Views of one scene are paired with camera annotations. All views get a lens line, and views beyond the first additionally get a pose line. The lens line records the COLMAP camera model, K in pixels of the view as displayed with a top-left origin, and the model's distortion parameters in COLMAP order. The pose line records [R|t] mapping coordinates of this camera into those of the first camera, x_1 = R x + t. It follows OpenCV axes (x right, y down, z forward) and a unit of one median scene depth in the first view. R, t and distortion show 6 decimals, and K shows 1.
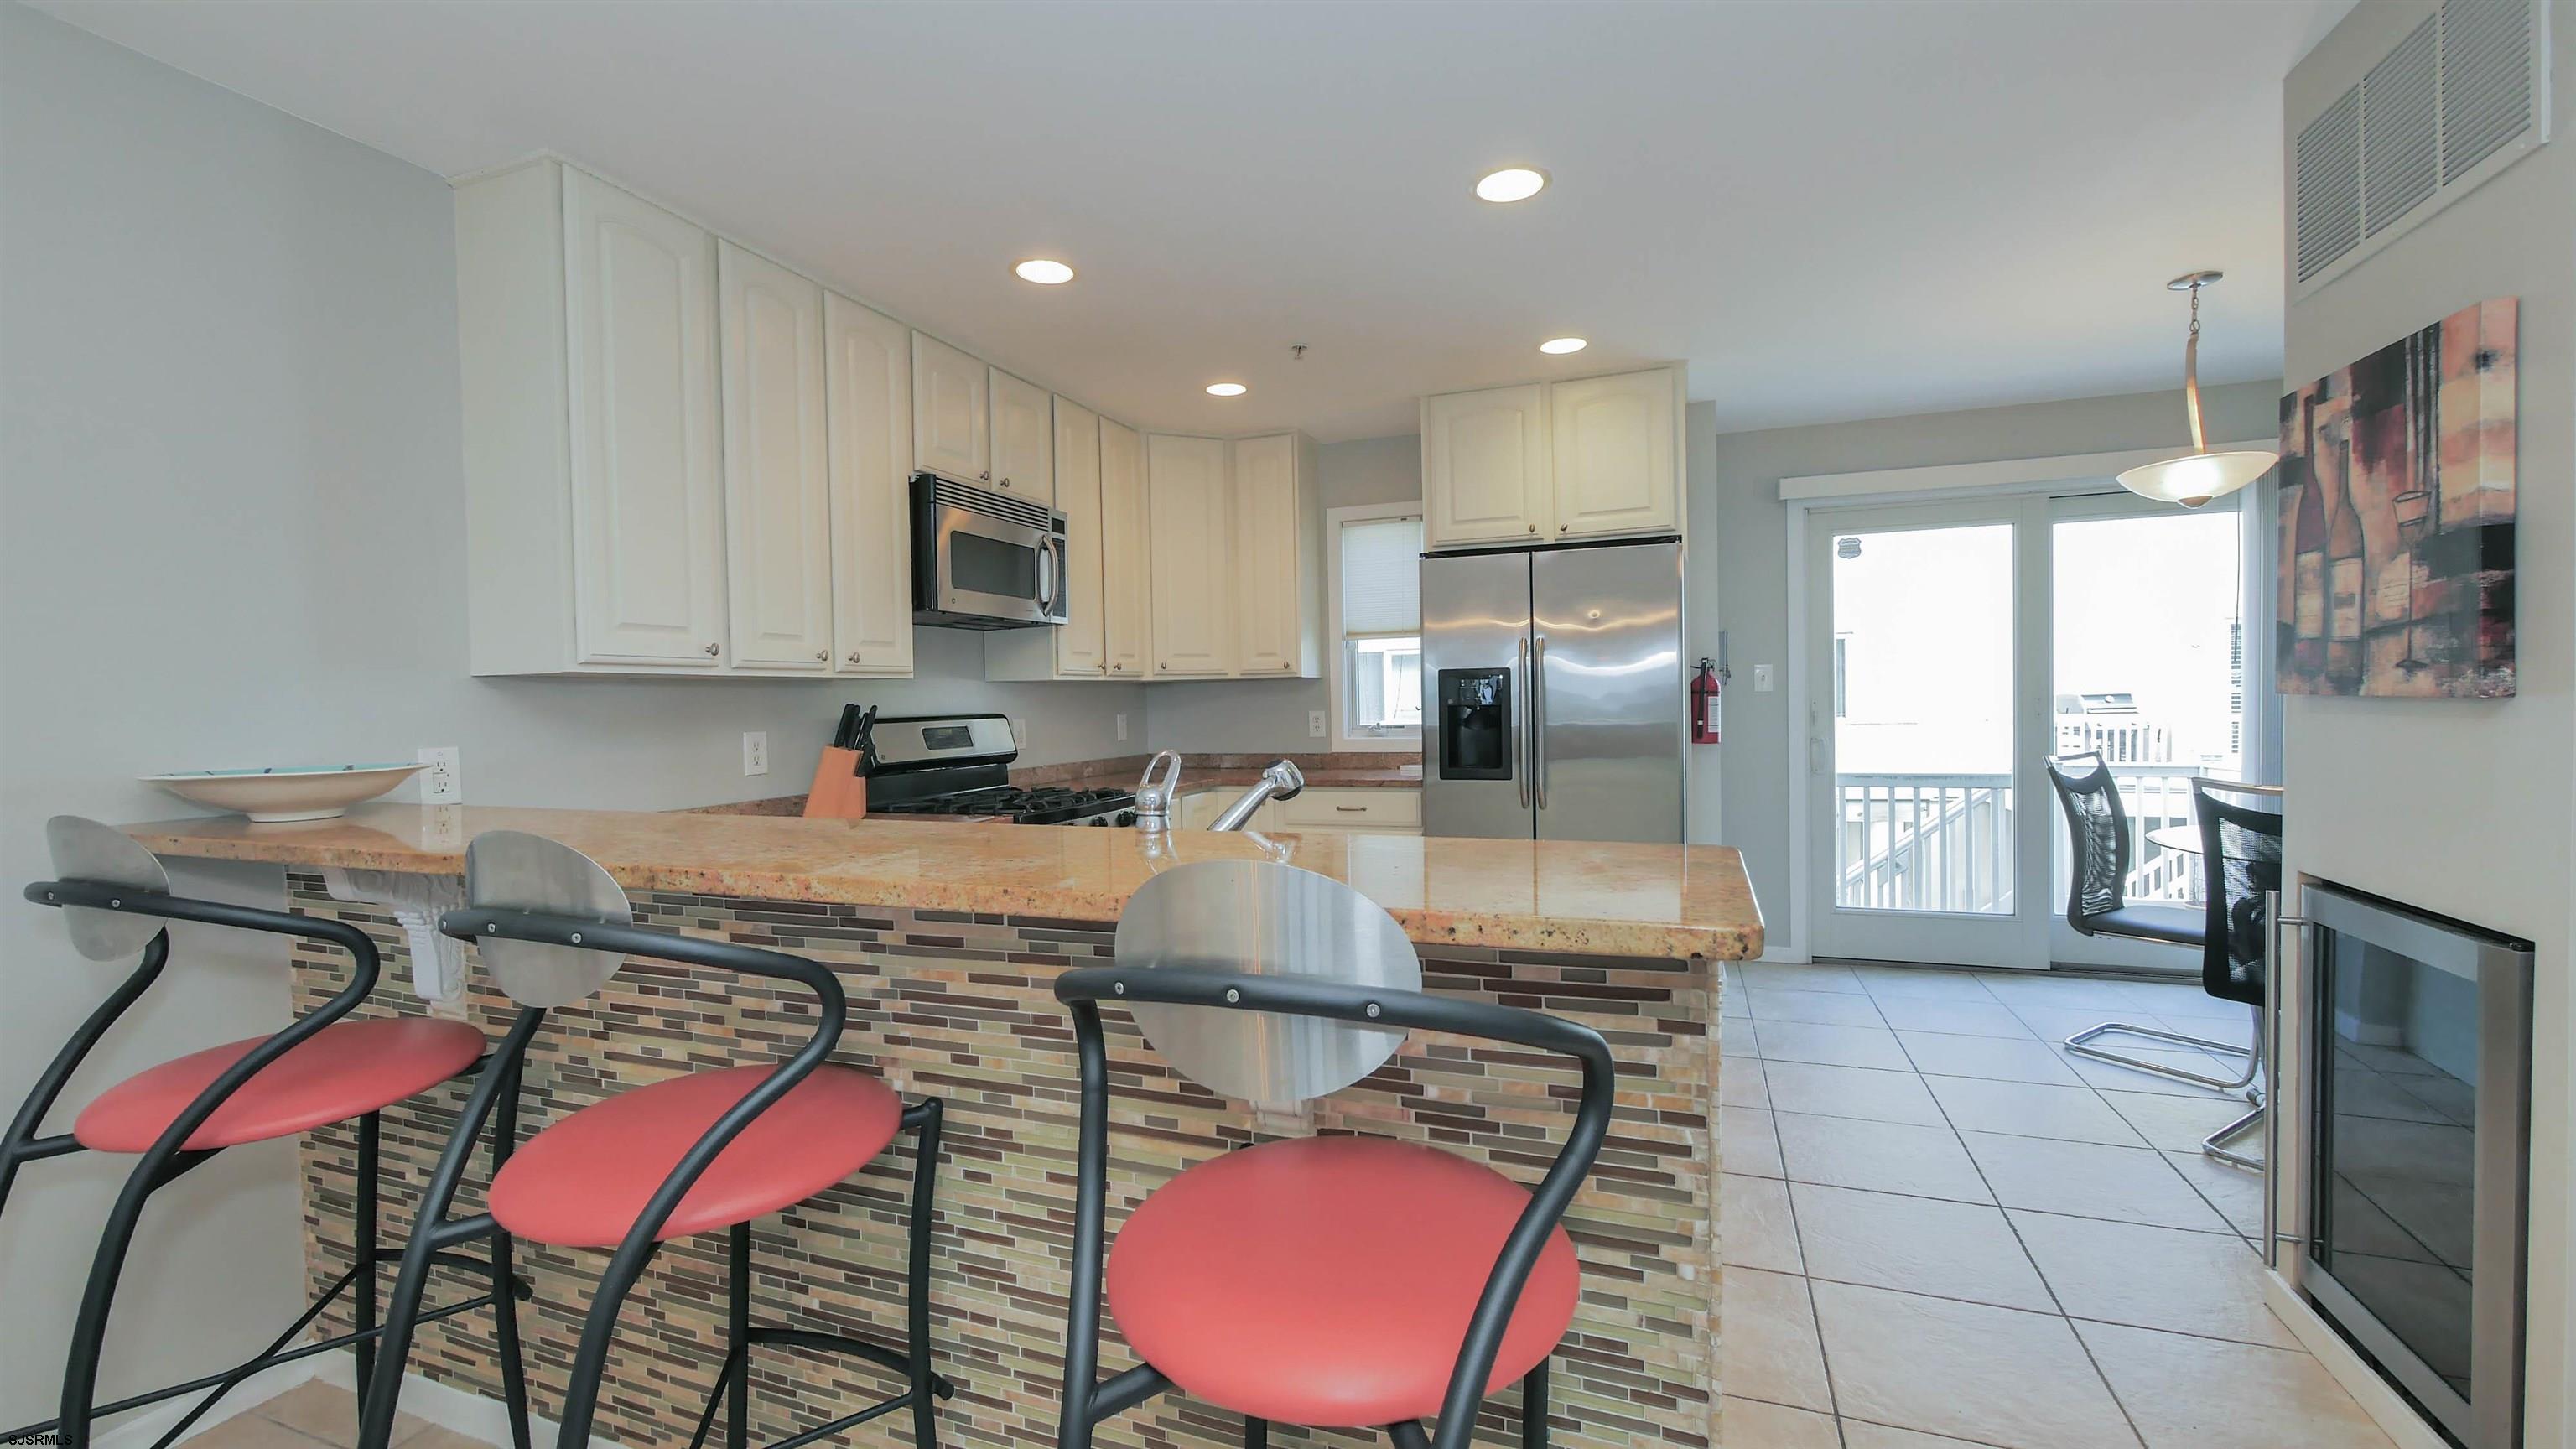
lens RADIAL K [[1062.5, 0, 1275.8], [0, 1062.5, 725.4], [0, 0, 1]] dist [-0.004676, 0.000429]
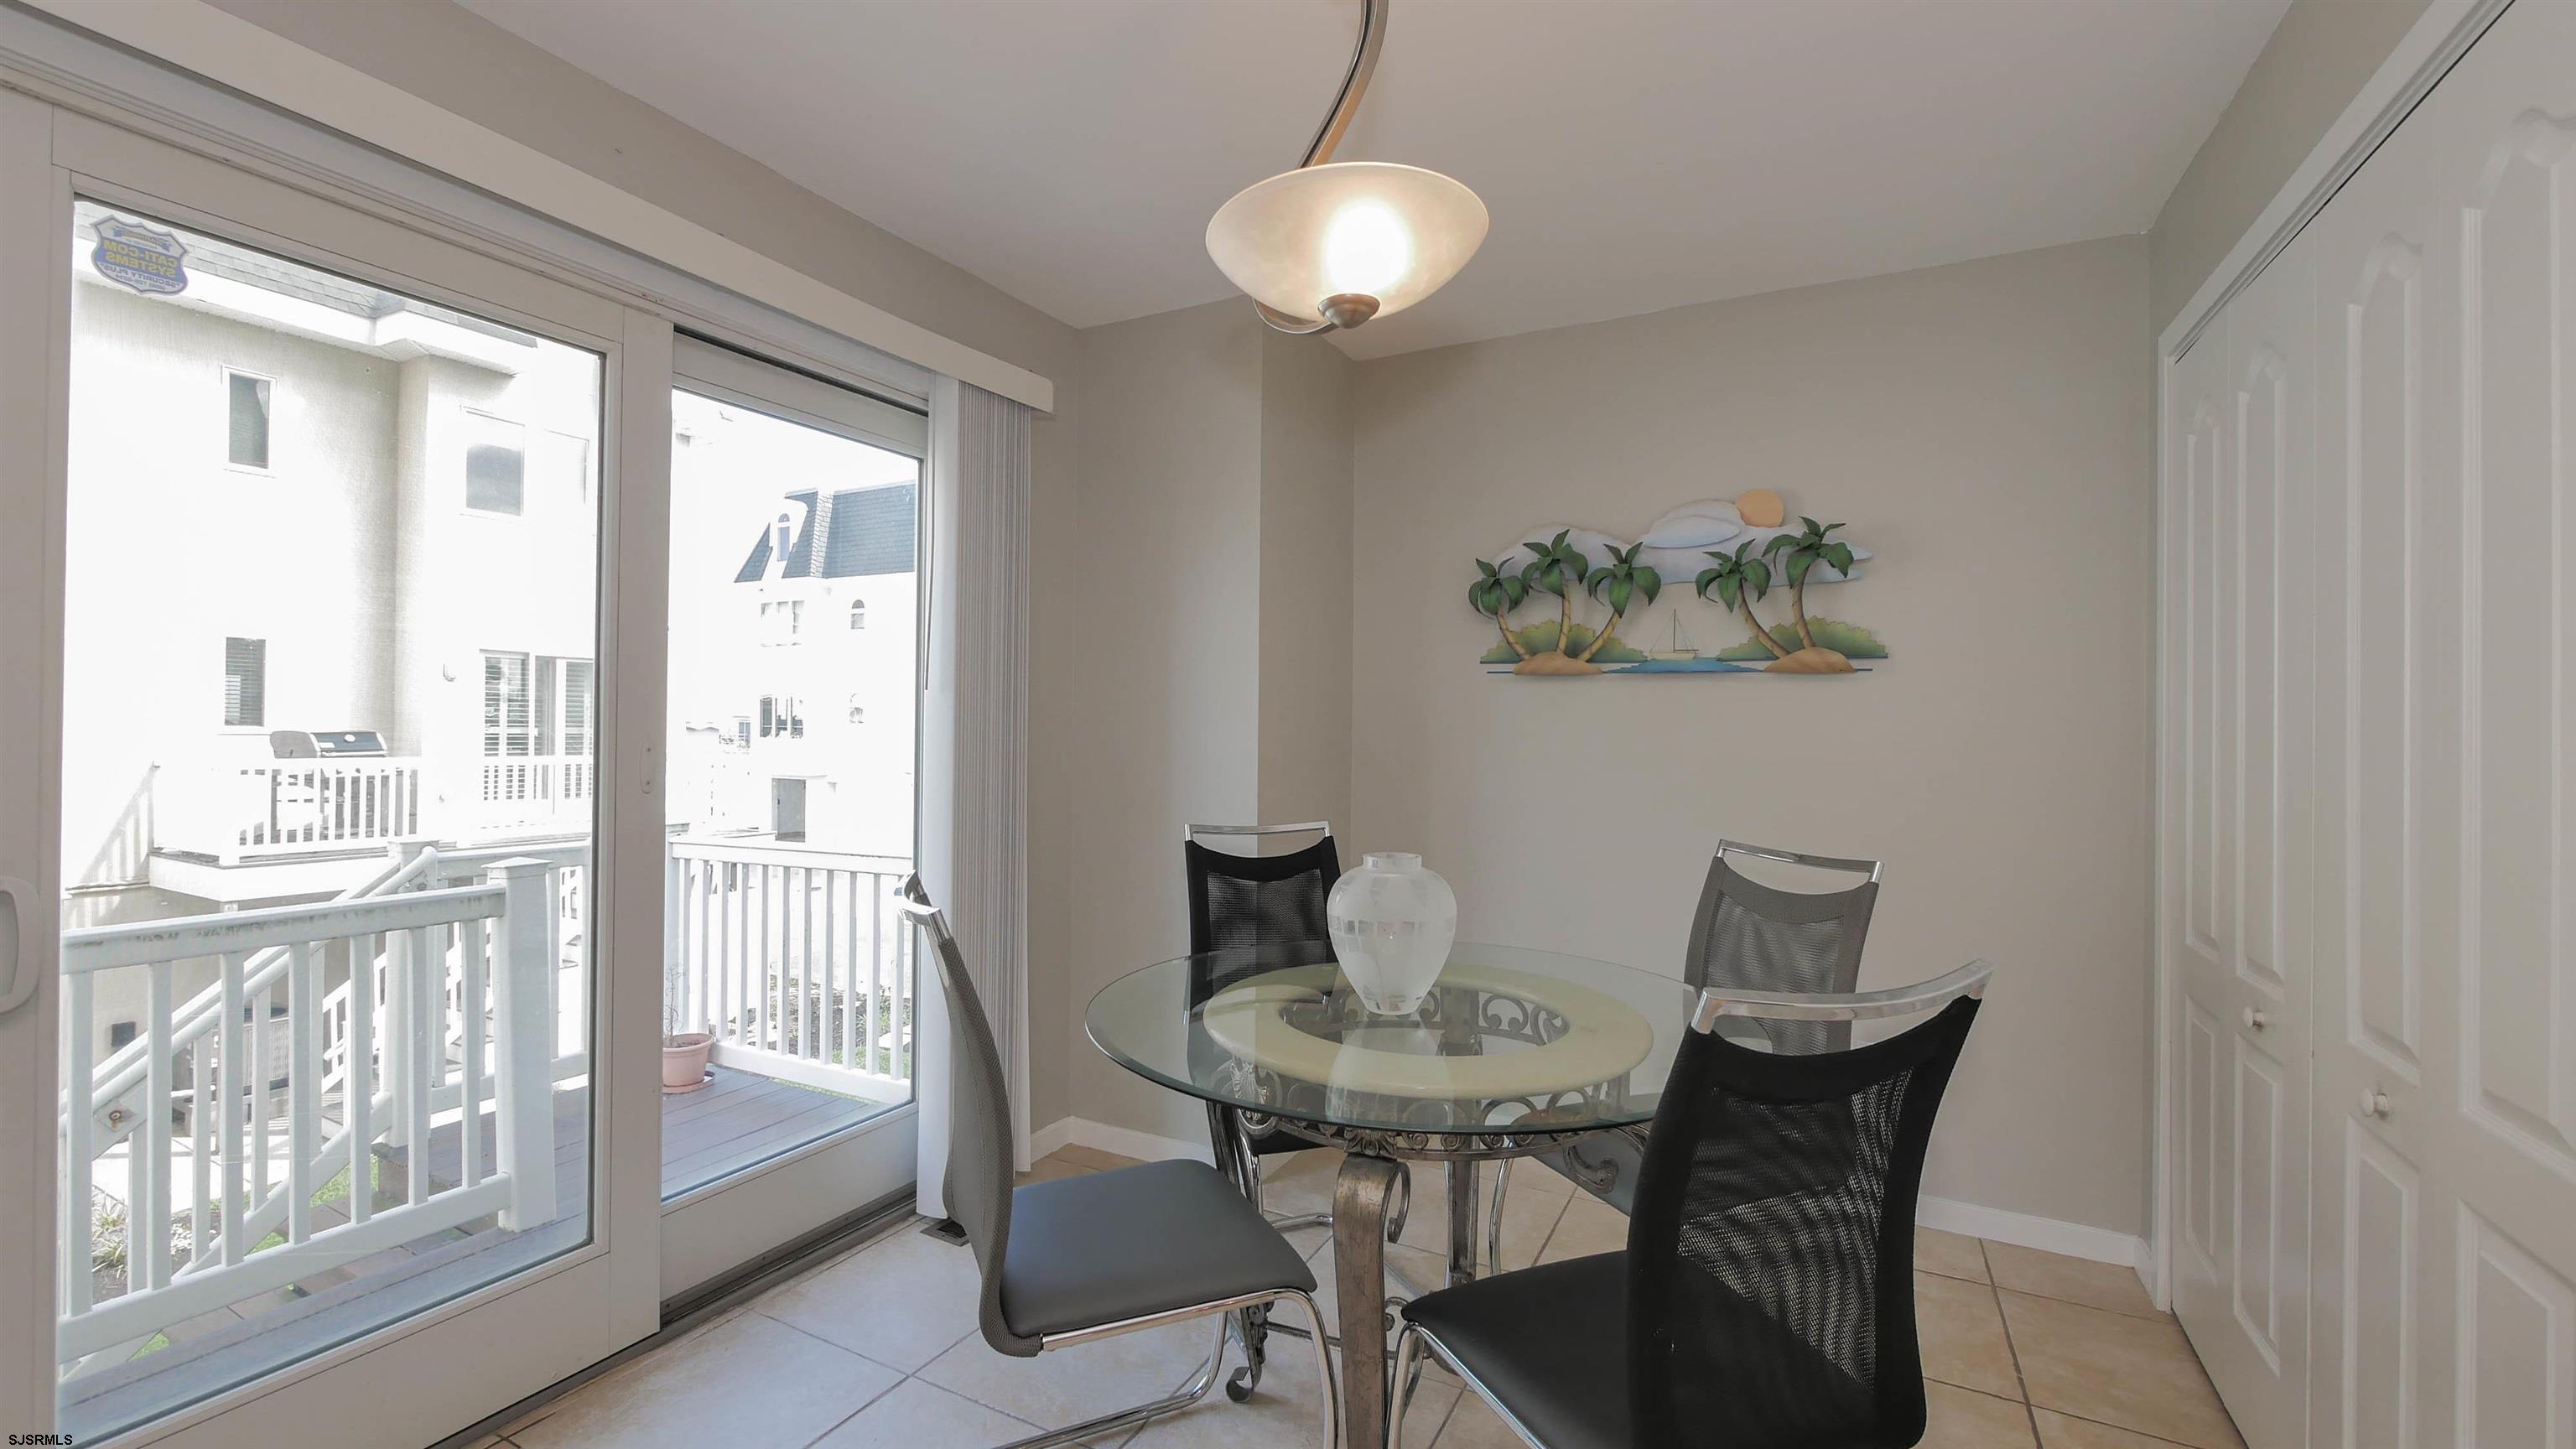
lens RADIAL K [[1062.5, 0, 1275.8], [0, 1062.5, 725.4], [0, 0, 1]] dist [-0.004676, 0.000429]
pose [[0.120403, 0.023370, 0.992450, 0.664656], [0.011071, 0.999629, -0.024882, -0.046617], [-0.992663, 0.013983, 0.120099, 1.528841]]
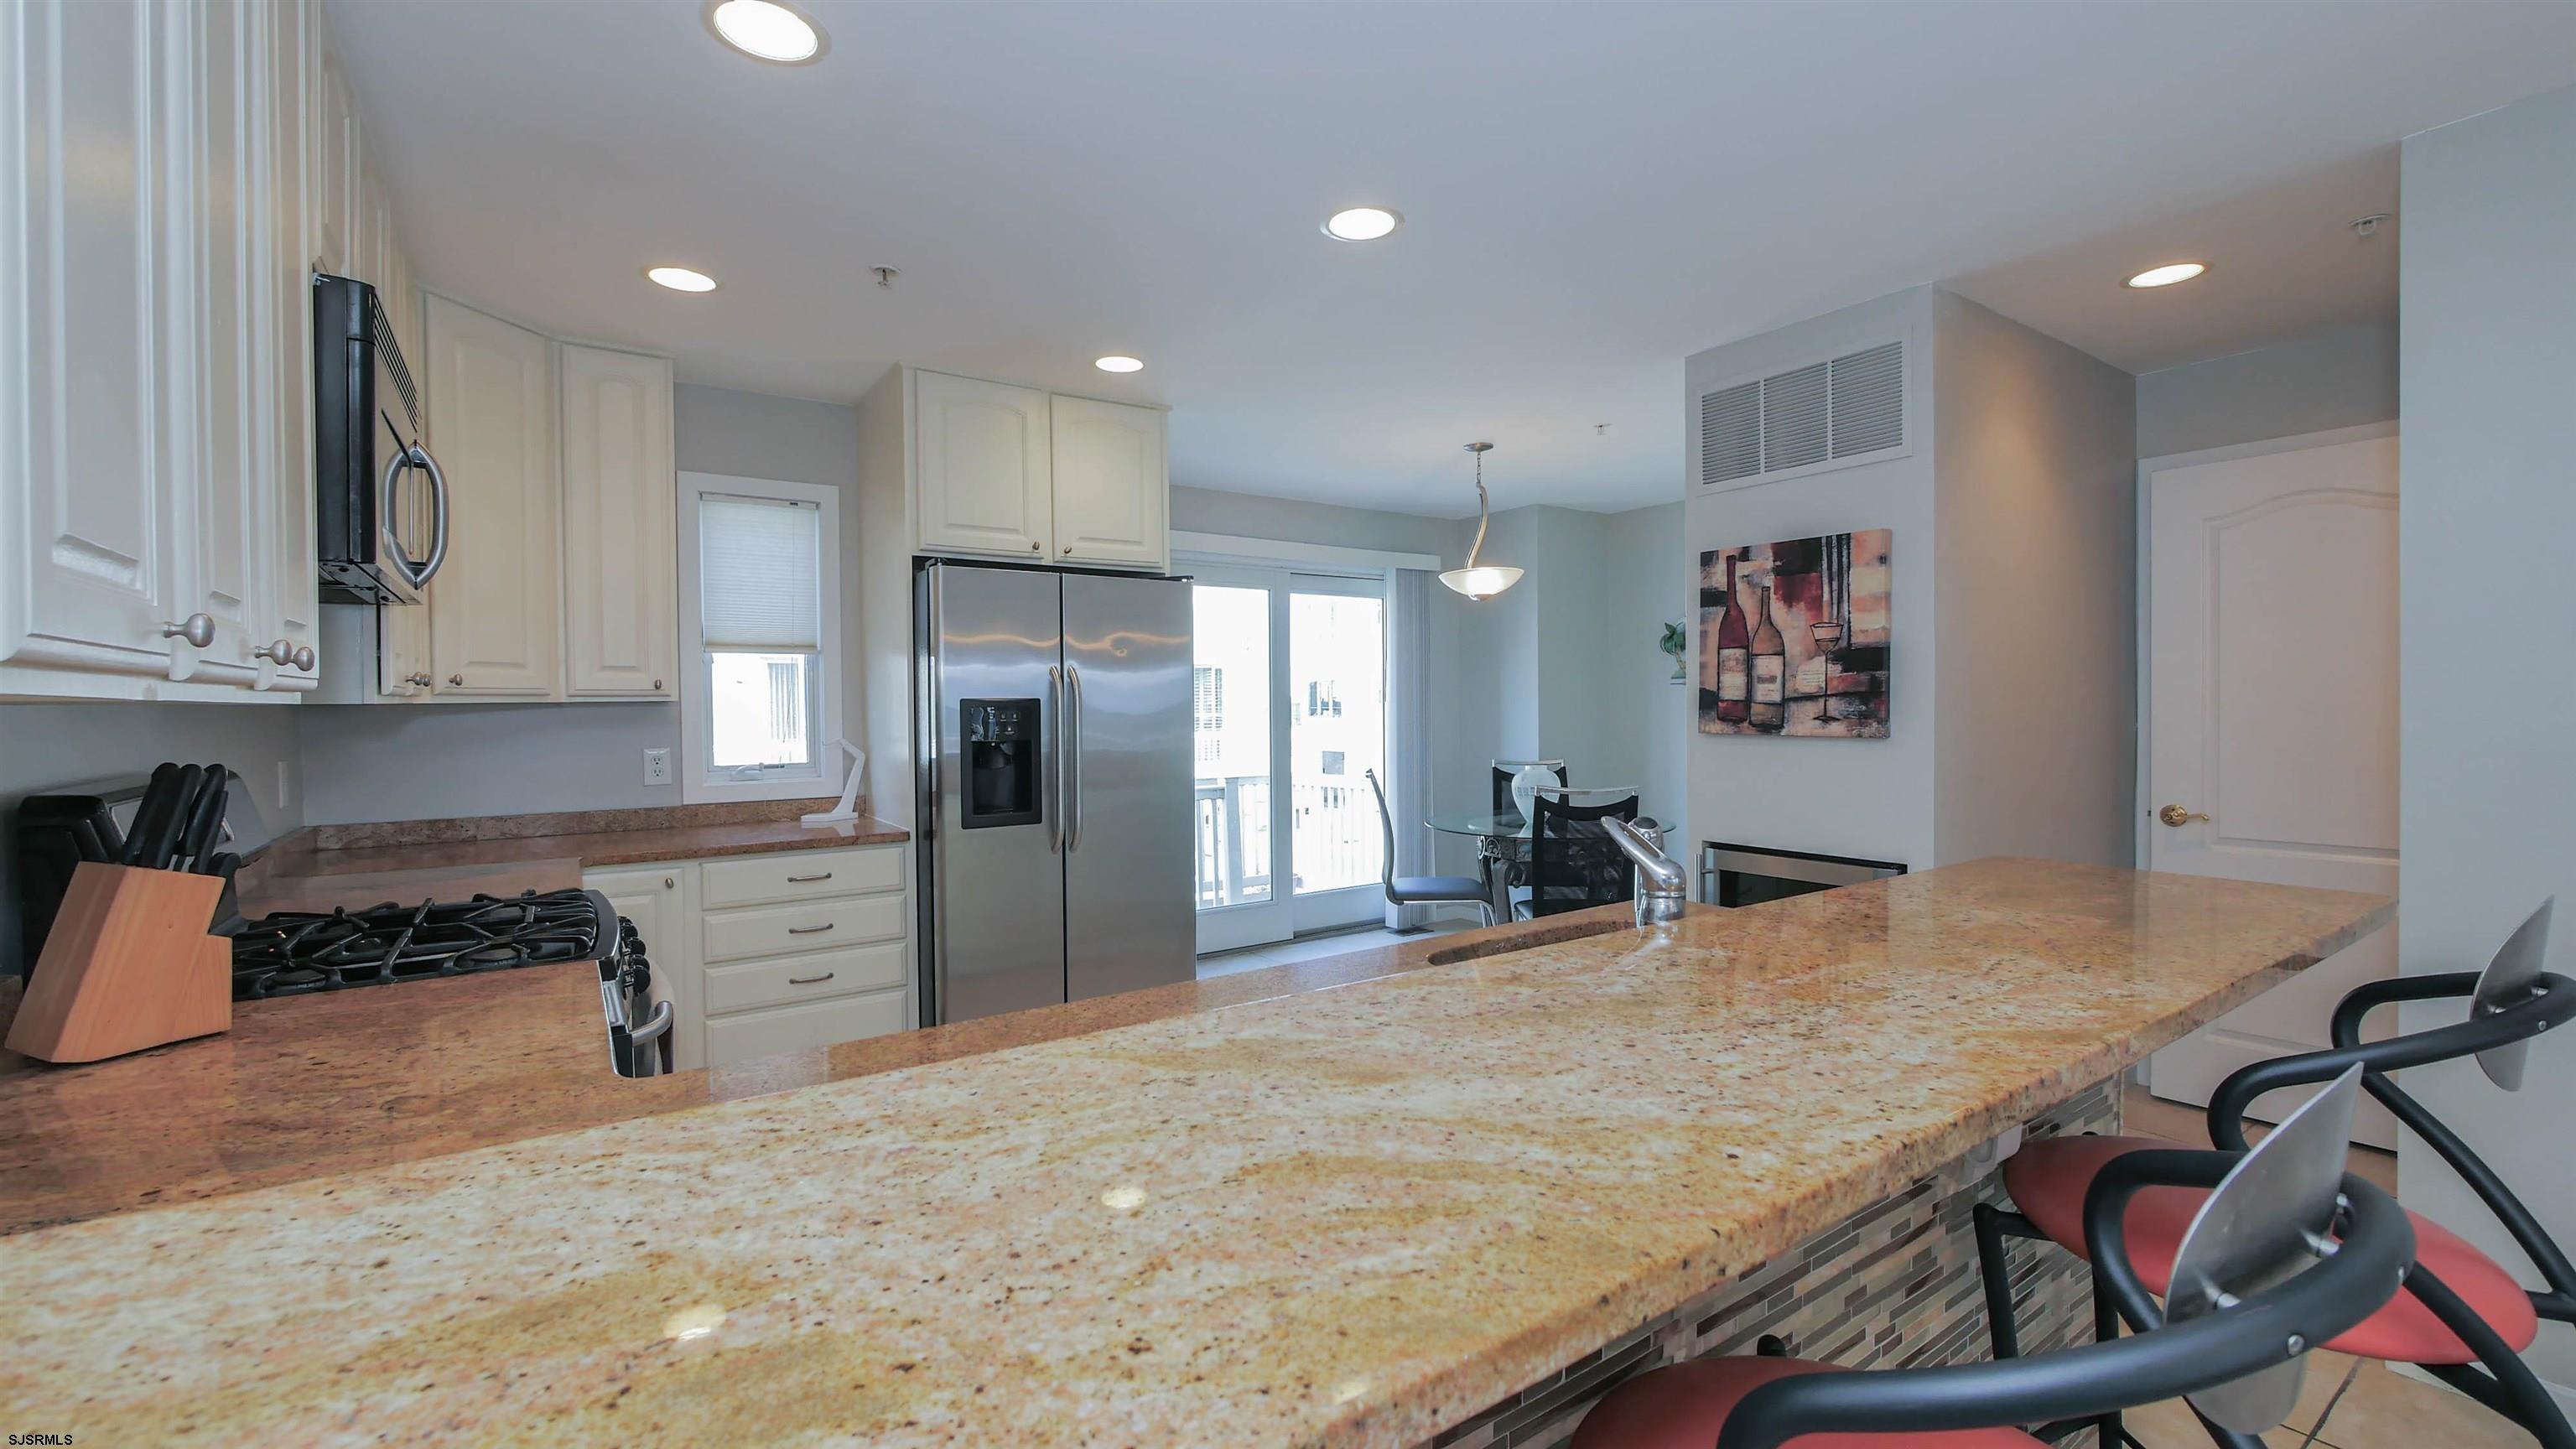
lens RADIAL K [[1062.5, 0, 1275.8], [0, 1062.5, 725.4], [0, 0, 1]] dist [-0.004676, 0.000429]
pose [[0.566616, -0.003411, 0.823975, -0.800074], [0.017423, 0.999817, -0.007842, -0.040989], [-0.823798, 0.018799, 0.566572, 0.635126]]
